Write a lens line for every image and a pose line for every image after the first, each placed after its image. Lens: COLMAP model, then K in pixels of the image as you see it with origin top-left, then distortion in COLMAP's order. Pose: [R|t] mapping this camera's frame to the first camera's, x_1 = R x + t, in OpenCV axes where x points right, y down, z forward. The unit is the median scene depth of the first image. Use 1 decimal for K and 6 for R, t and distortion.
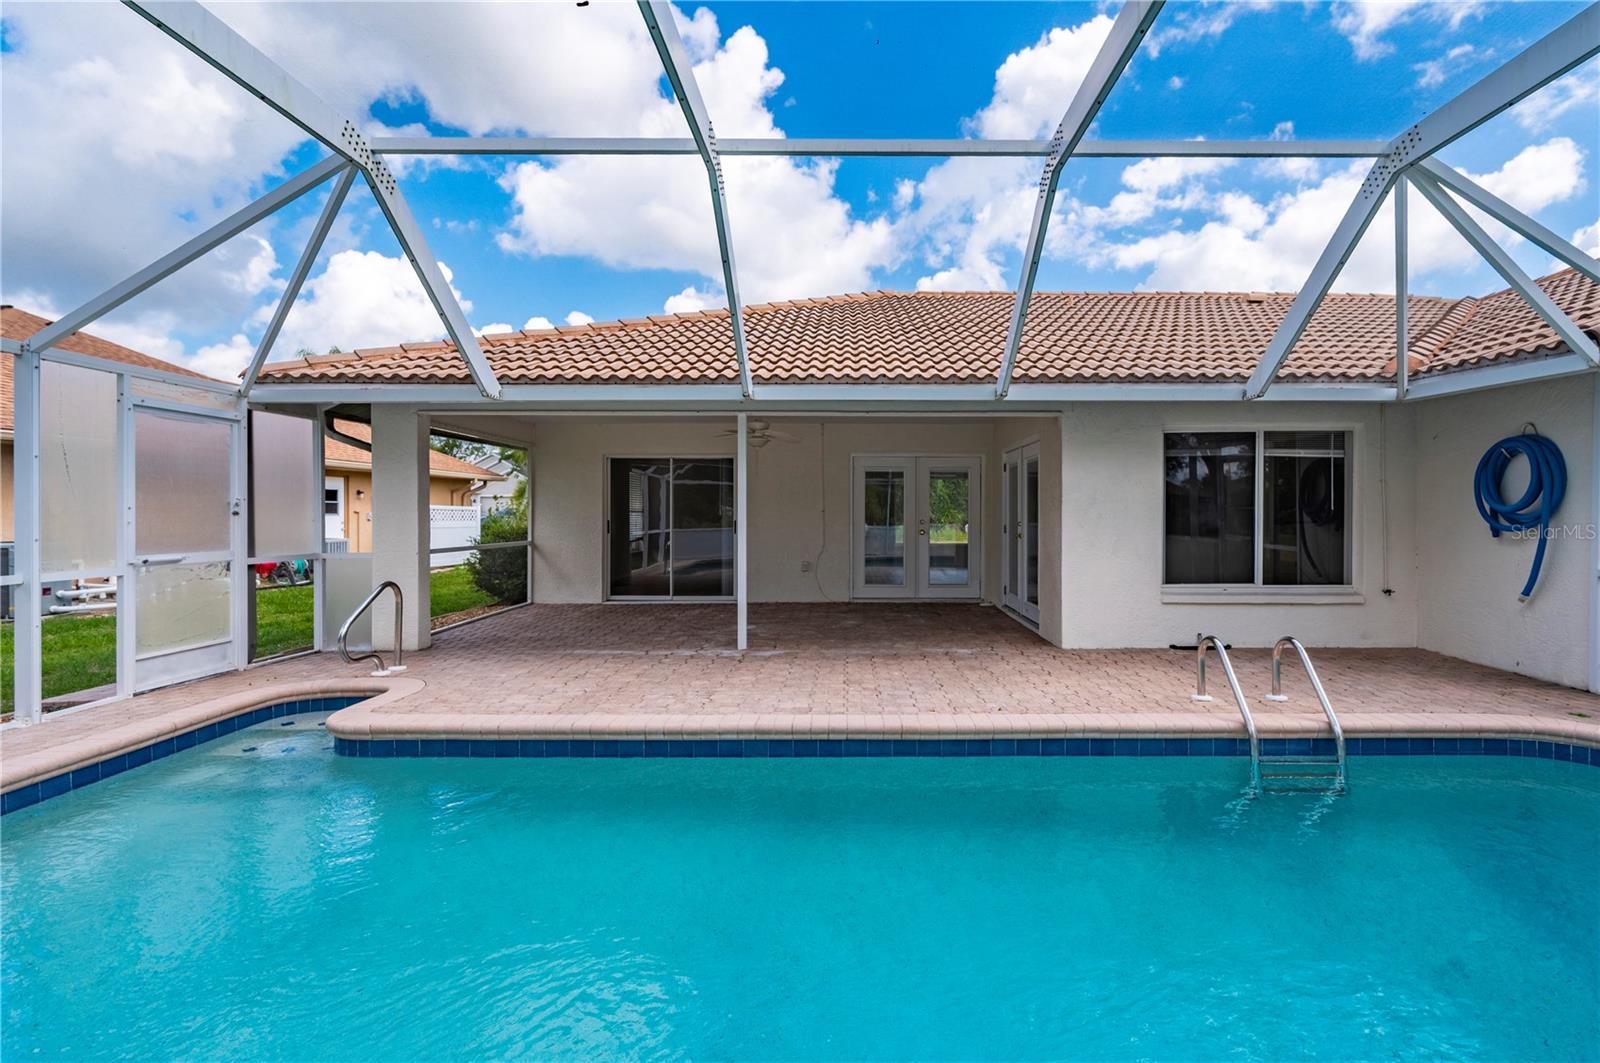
lens RADIAL K [[748.7, 0, 801.9], [0, 748.7, 523.7], [0, 0, 1]] dist [0.019174, -0.000138]
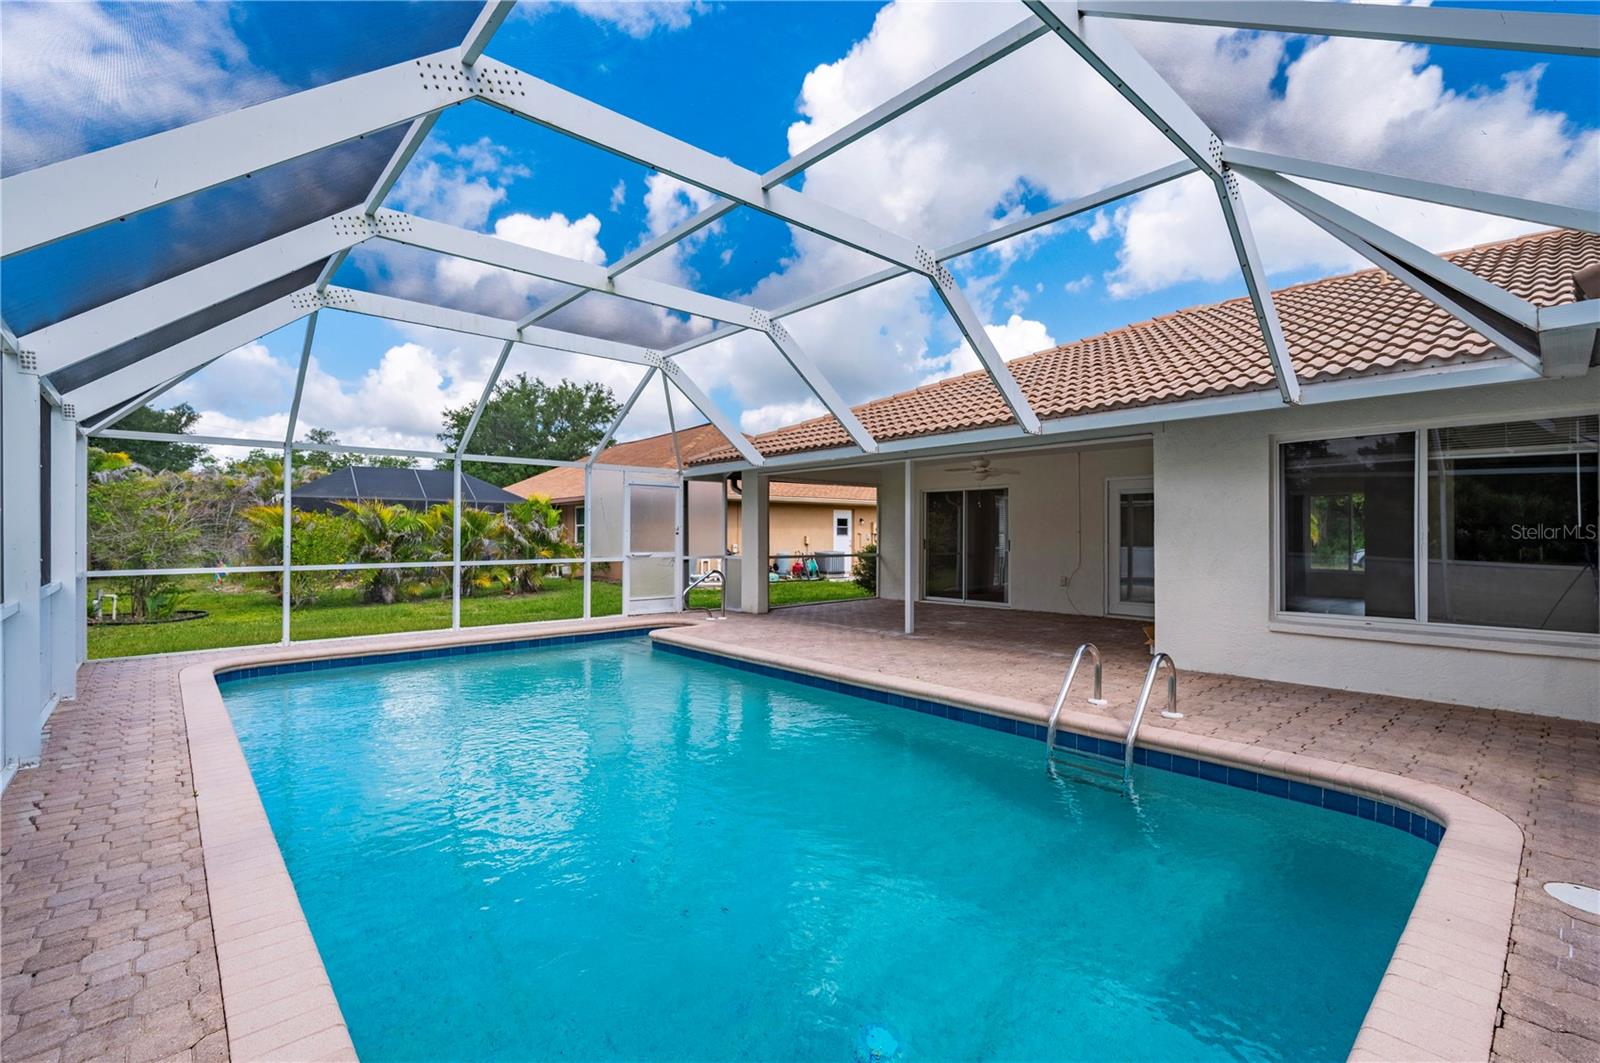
lens RADIAL K [[686.7, 0, 800.5], [0, 686.7, 536.8], [0, 0, 1]] dist [0.004136, -0.000094]
pose [[0.677133, 0.001363, -0.735859, 0.487178], [-0.004633, 0.999986, -0.002411, -0.001674], [0.735846, 0.005041, 0.677130, 0.003424]]
